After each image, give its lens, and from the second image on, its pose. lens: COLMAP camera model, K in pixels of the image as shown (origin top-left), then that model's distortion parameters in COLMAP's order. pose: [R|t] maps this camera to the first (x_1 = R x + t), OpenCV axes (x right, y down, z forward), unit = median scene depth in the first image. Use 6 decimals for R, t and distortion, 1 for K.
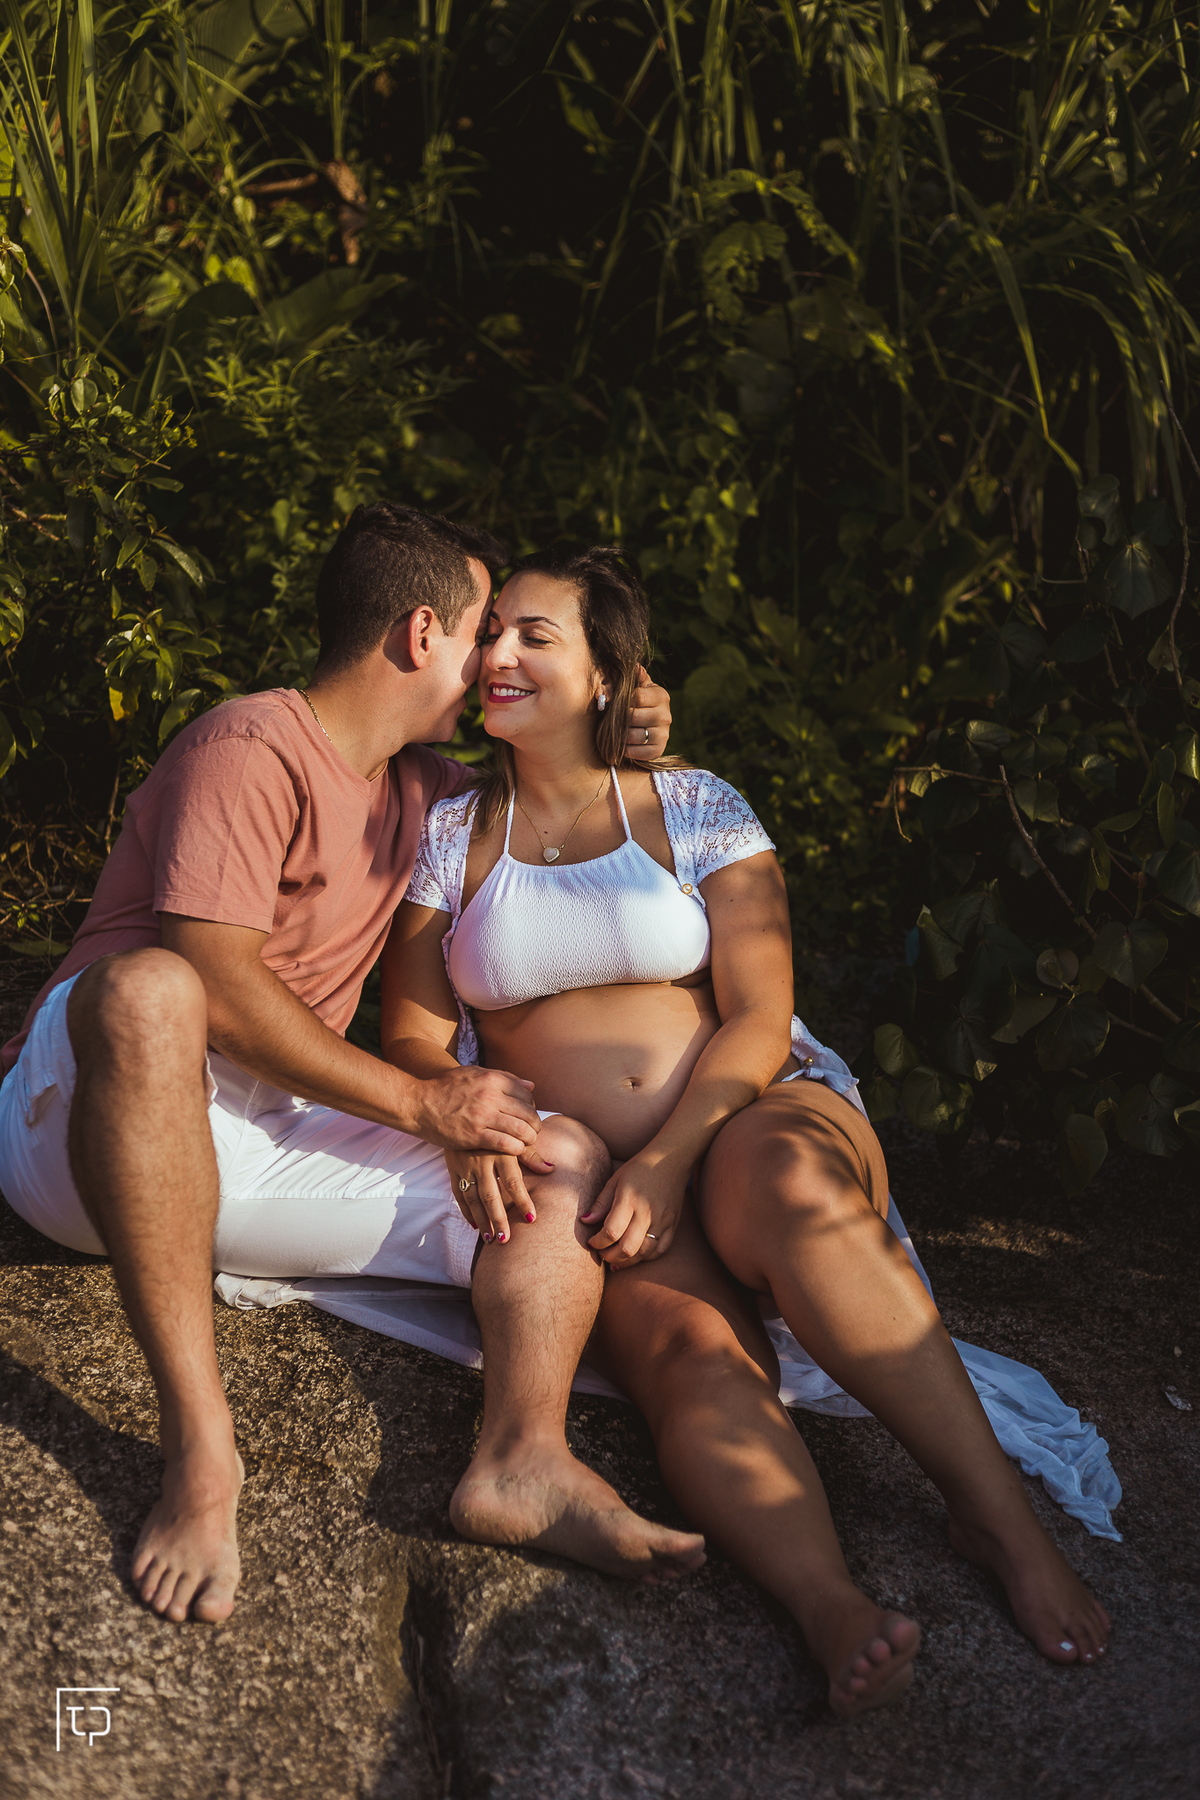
lens RADIAL K [[2615.4, 0, 548.5], [0, 2615.4, 889.3], [0, 0, 1]] dist [0.013619, -0.002394]
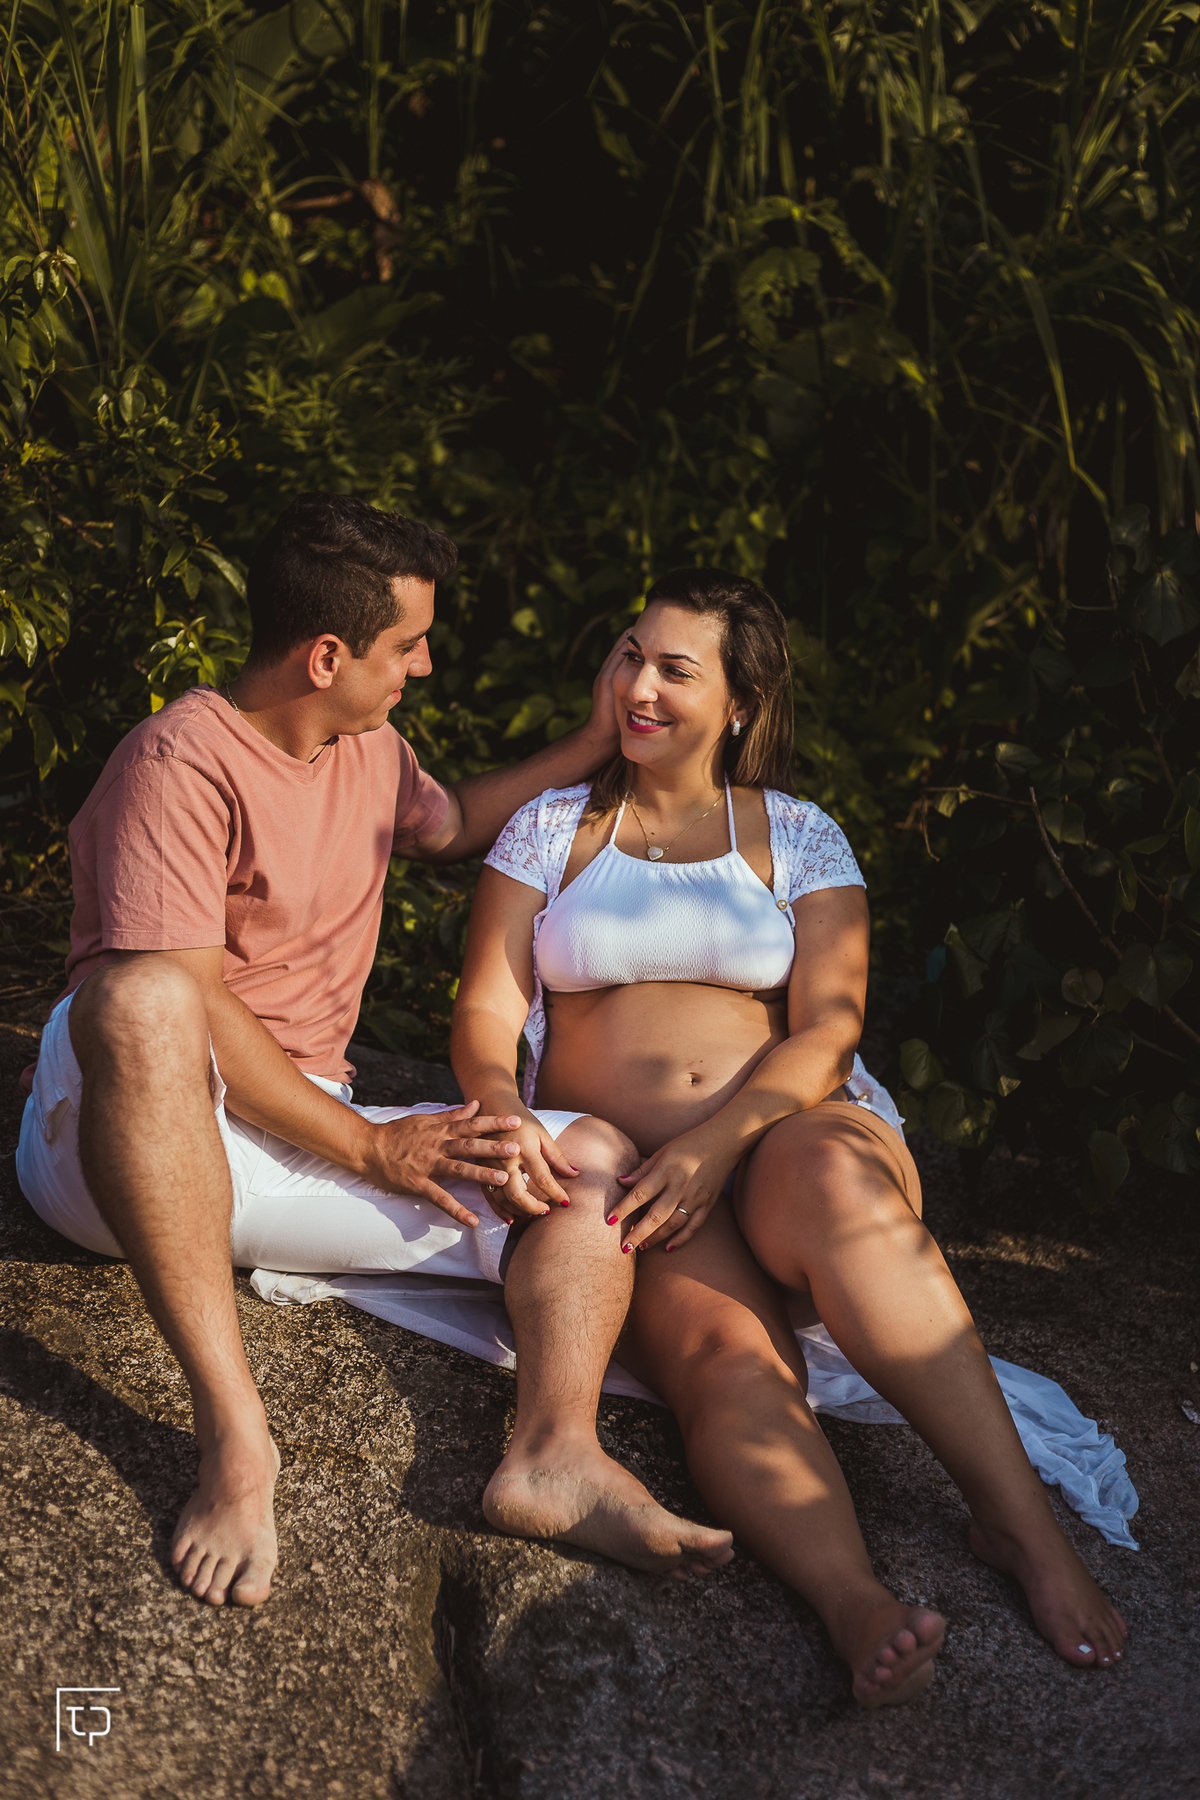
lens RADIAL K [[2615.4, 0, 548.5], [0, 2615.4, 889.3], [0, 0, 1]] dist [0.013619, -0.002394]
pose [[0.999790, 0.020410, -0.001755, -0.011542], [-0.020422, 0.999765, -0.007264, 0.003583], [0.001606, 0.007298, 0.999972, -0.016967]]
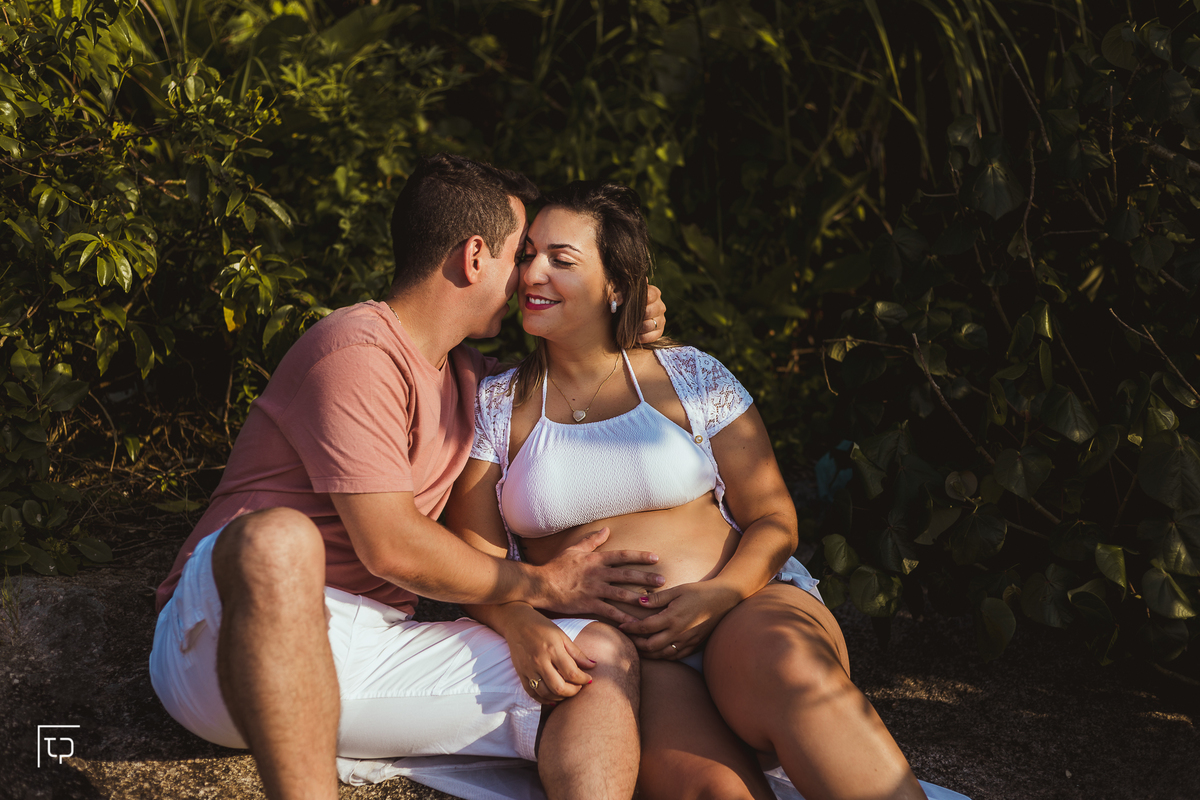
lens RADIAL K [[1753.1, 0, 567.6], [0, 1753.1, 398.7], [0, 0, 1]] dist [0.014545, -0.003069]
pose [[0.998301, -0.046787, 0.034728, -0.030332], [0.047558, 0.998633, -0.021703, -0.003642], [-0.033665, 0.023318, 0.999161, 0.121655]]
